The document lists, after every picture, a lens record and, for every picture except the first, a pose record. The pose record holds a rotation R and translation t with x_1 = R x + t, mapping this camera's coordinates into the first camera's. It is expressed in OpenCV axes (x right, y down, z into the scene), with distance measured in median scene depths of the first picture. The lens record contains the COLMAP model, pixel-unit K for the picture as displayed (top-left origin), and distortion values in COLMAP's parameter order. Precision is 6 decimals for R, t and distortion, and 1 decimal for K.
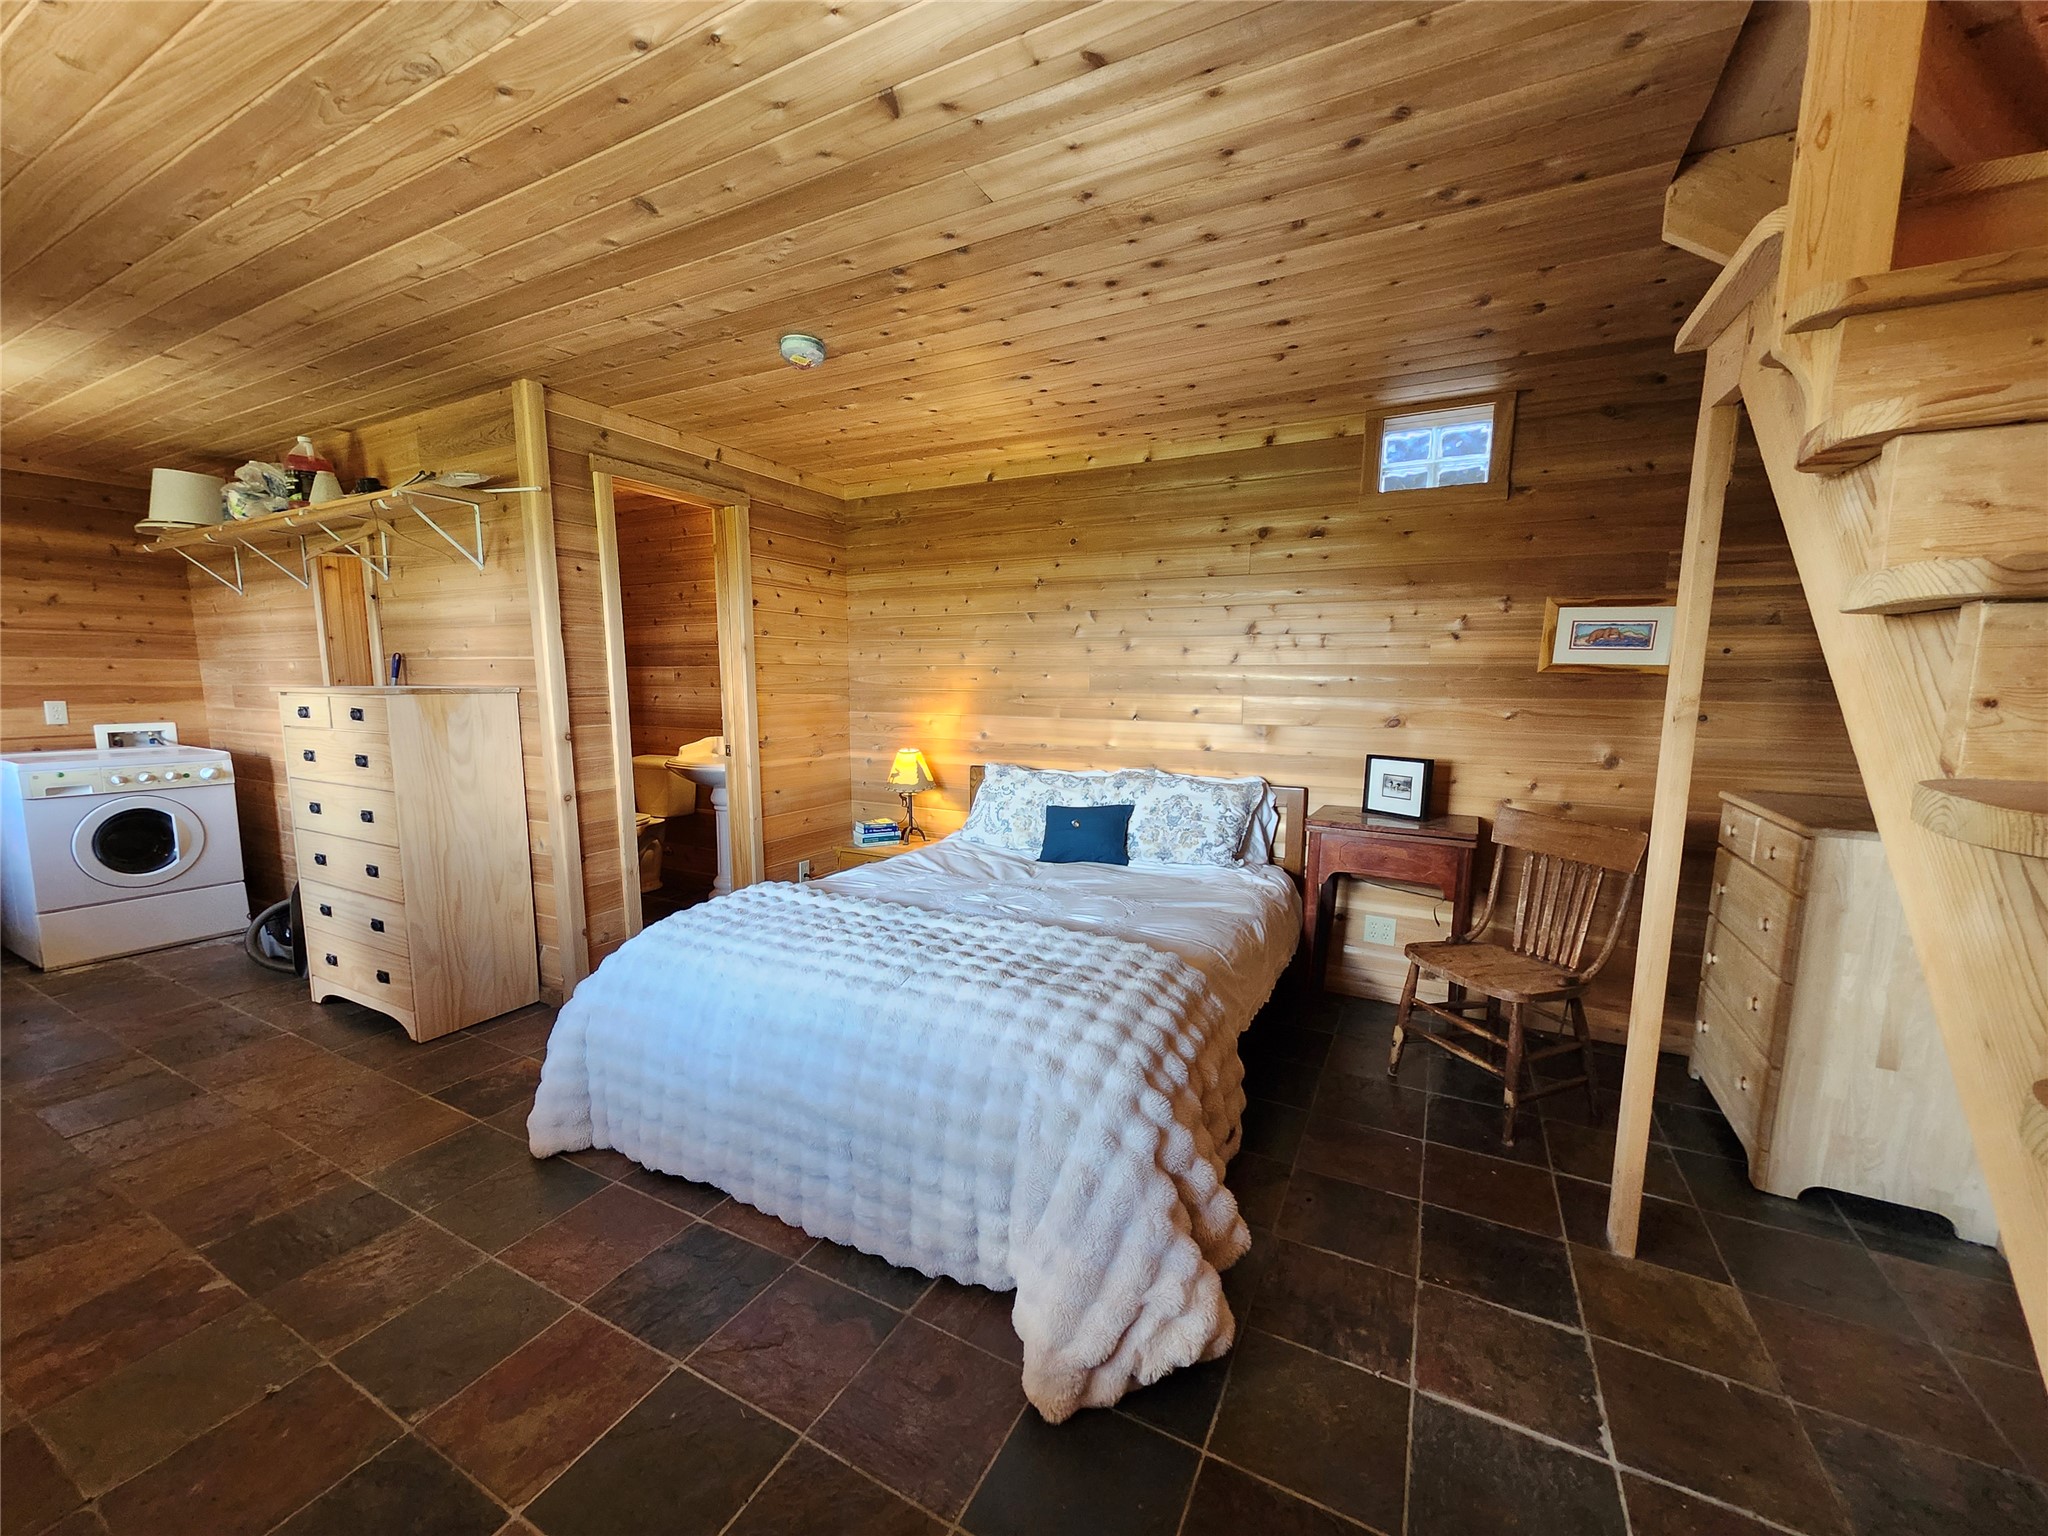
lens RADIAL K [[803.1, 0, 1020.2], [0, 803.1, 779.8], [0, 0, 1]] dist [0.000129, -0.000095]
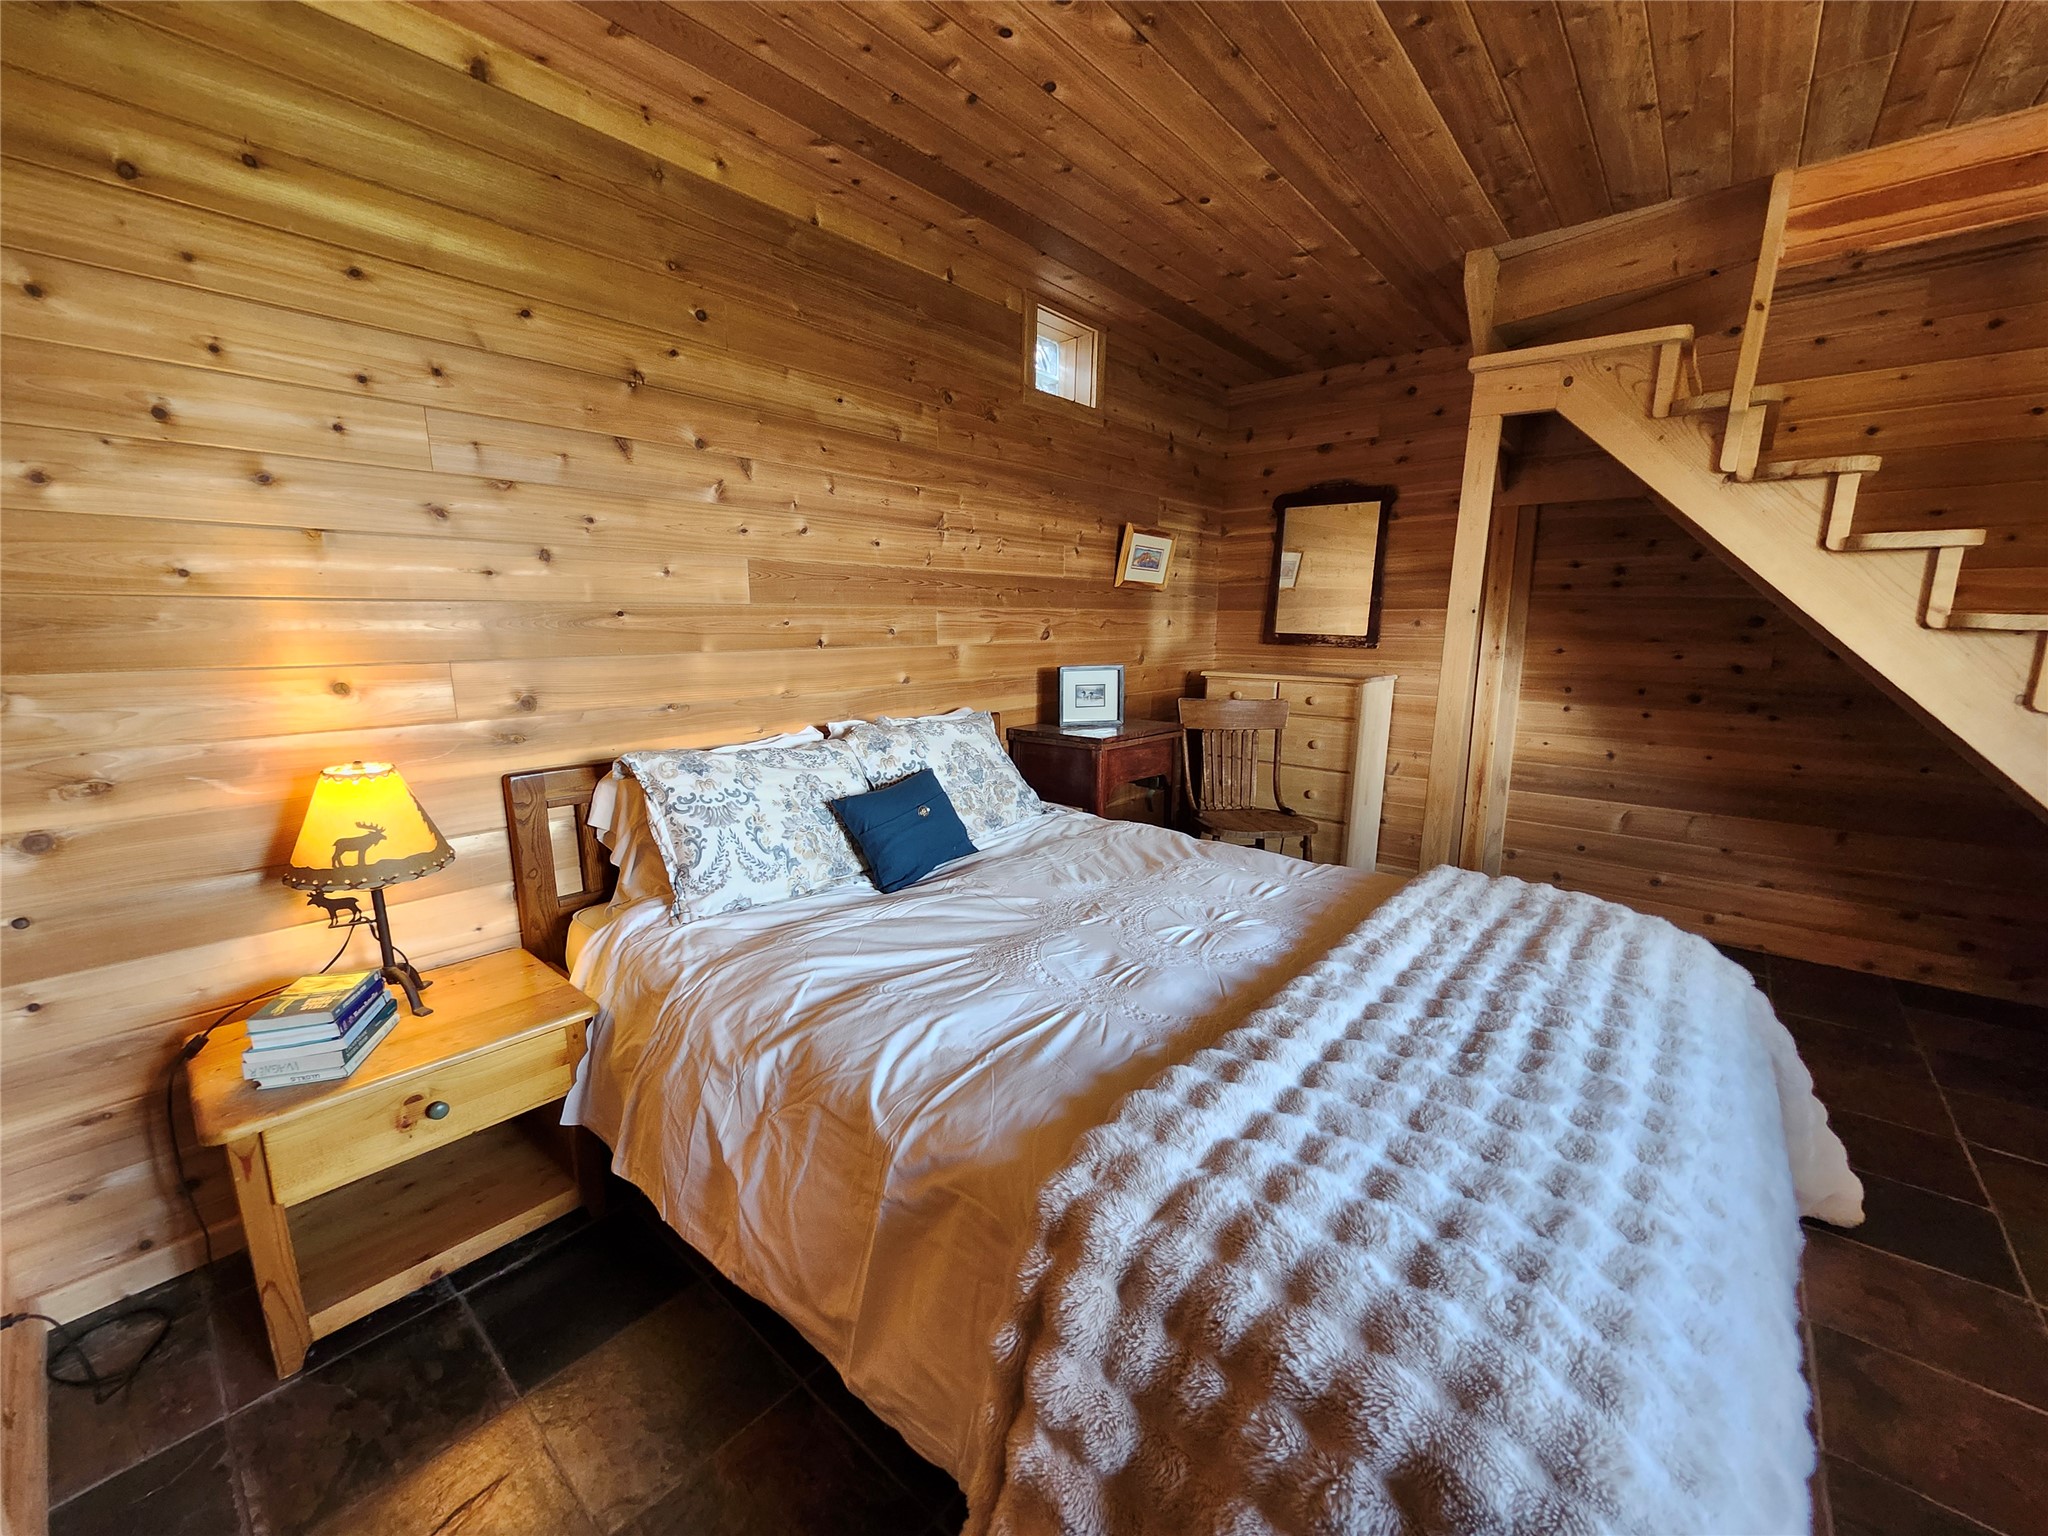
lens RADIAL K [[803.1, 0, 1025.7], [0, 803.1, 780.1], [0, 0, 1]] dist [0.000129, -0.000095]
pose [[0.215895, -0.194379, 0.956873, -0.554166], [0.125674, 0.977365, 0.170186, -0.071290], [-0.968295, 0.083512, 0.235437, 0.848436]]
